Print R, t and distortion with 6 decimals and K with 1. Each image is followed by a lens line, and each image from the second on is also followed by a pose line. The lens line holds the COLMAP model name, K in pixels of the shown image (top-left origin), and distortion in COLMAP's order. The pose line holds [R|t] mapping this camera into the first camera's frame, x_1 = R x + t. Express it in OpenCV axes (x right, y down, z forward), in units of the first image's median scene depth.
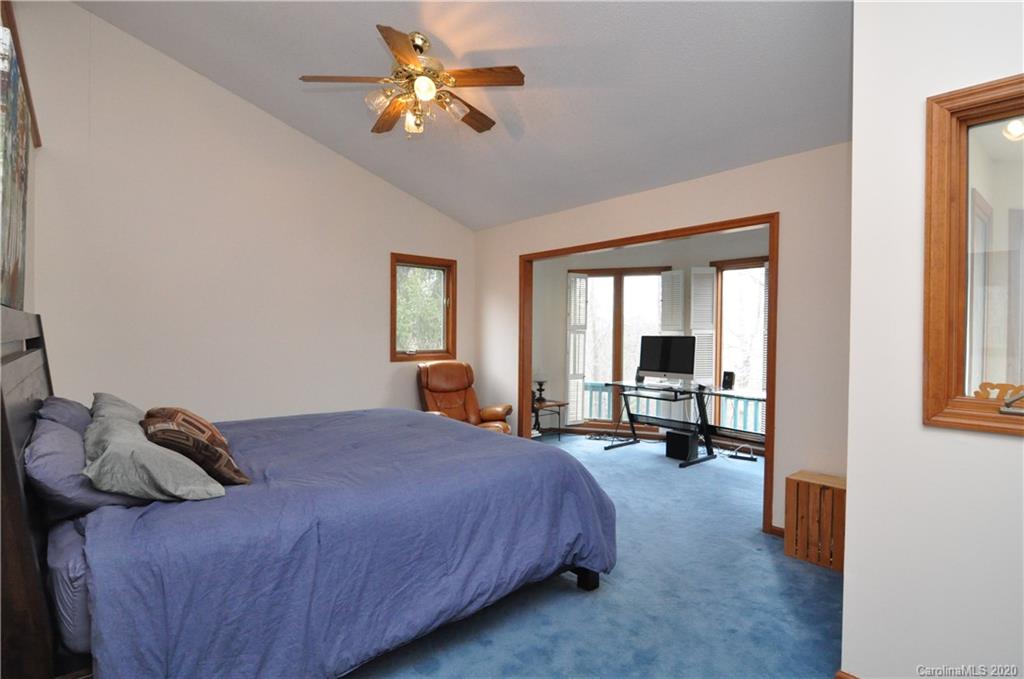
lens RADIAL K [[515.3, 0, 512.0], [0, 515.3, 339.5], [0, 0, 1]] dist [-0.003859, -0.000814]
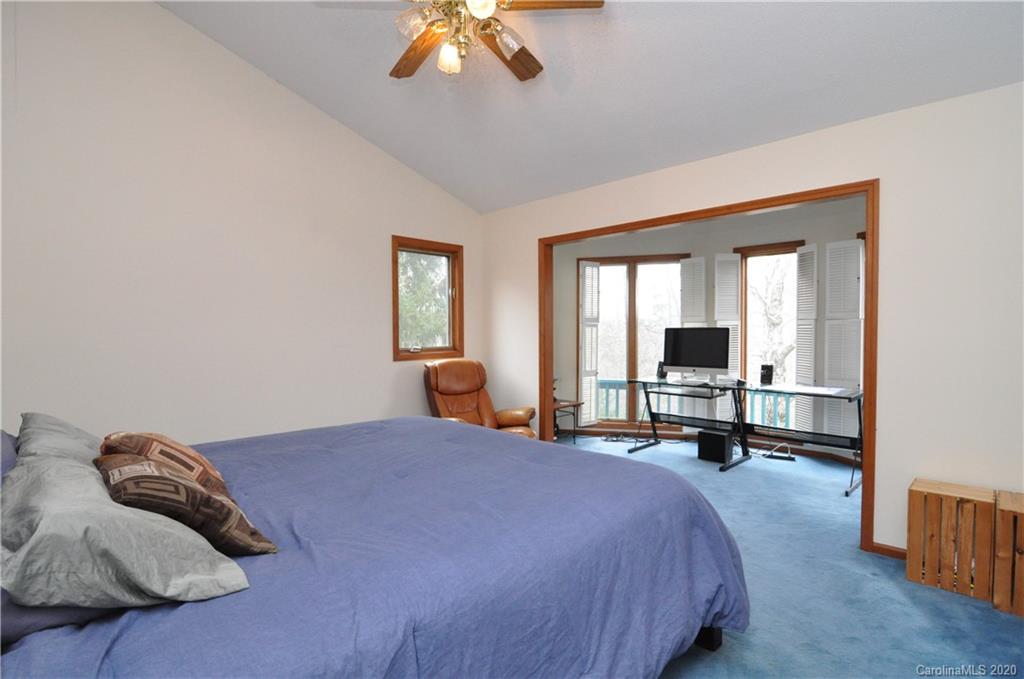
lens RADIAL K [[500.4, 0, 512.0], [0, 500.4, 339.5], [0, 0, 1]] dist [-0.001502, -0.007843]
pose [[0.996269, -0.014578, 0.085058, -0.108708], [0.014169, 0.999885, 0.005420, 0.005183], [-0.085127, -0.004194, 0.996361, 0.143990]]
